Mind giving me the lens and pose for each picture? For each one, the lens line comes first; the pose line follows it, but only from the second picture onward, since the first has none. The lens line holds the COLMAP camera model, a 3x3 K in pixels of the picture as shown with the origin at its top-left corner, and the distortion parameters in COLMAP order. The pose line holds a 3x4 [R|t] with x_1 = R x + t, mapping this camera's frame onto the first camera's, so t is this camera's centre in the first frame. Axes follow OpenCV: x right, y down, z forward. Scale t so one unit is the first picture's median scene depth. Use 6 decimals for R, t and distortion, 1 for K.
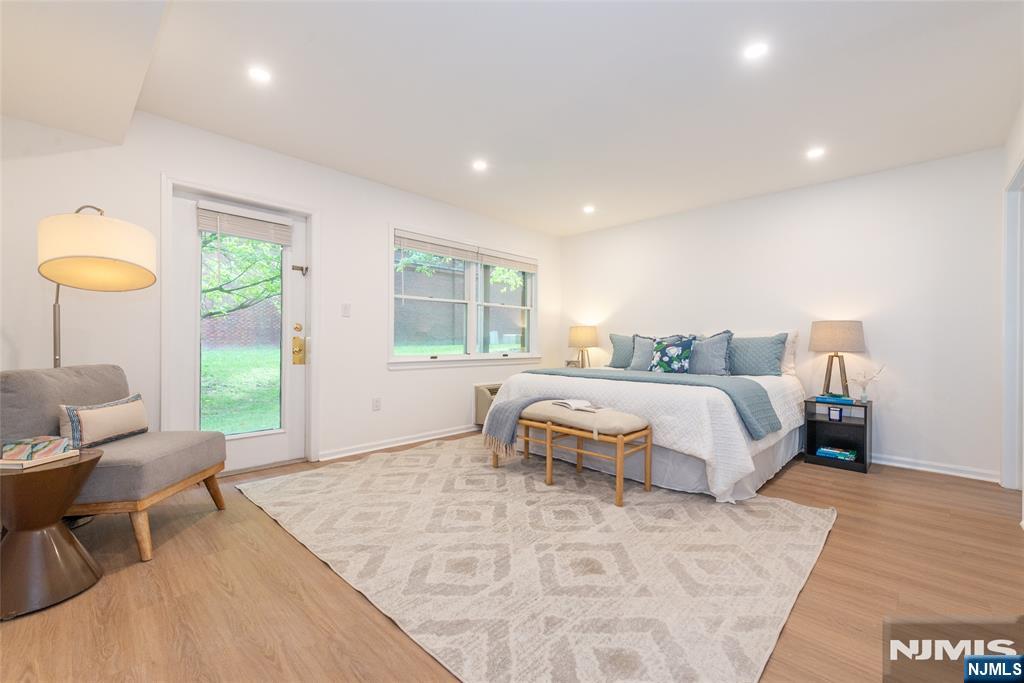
lens RADIAL K [[426.0, 0, 511.8], [0, 426.0, 337.6], [0, 0, 1]] dist [0.001986, -0.000251]
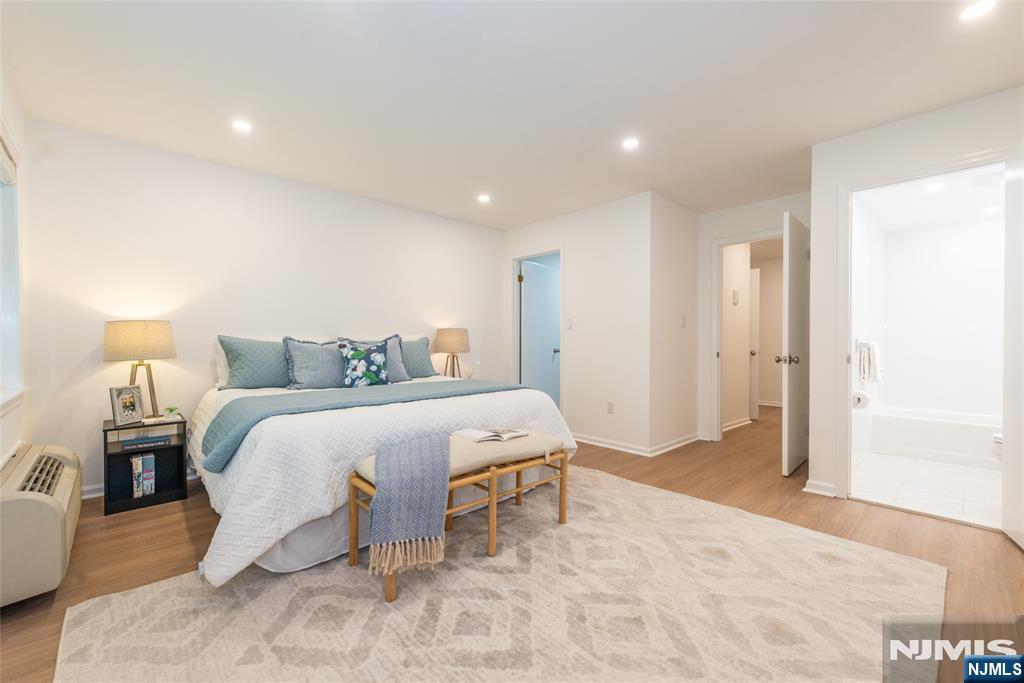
lens RADIAL K [[426.0, 0, 511.1], [0, 426.0, 343.1], [0, 0, 1]] dist [0.001986, -0.000251]
pose [[0.071399, -0.004729, 0.997437, -0.438484], [0.008343, 0.999957, 0.004143, 0.001005], [-0.997413, 0.008026, 0.071436, 0.681449]]
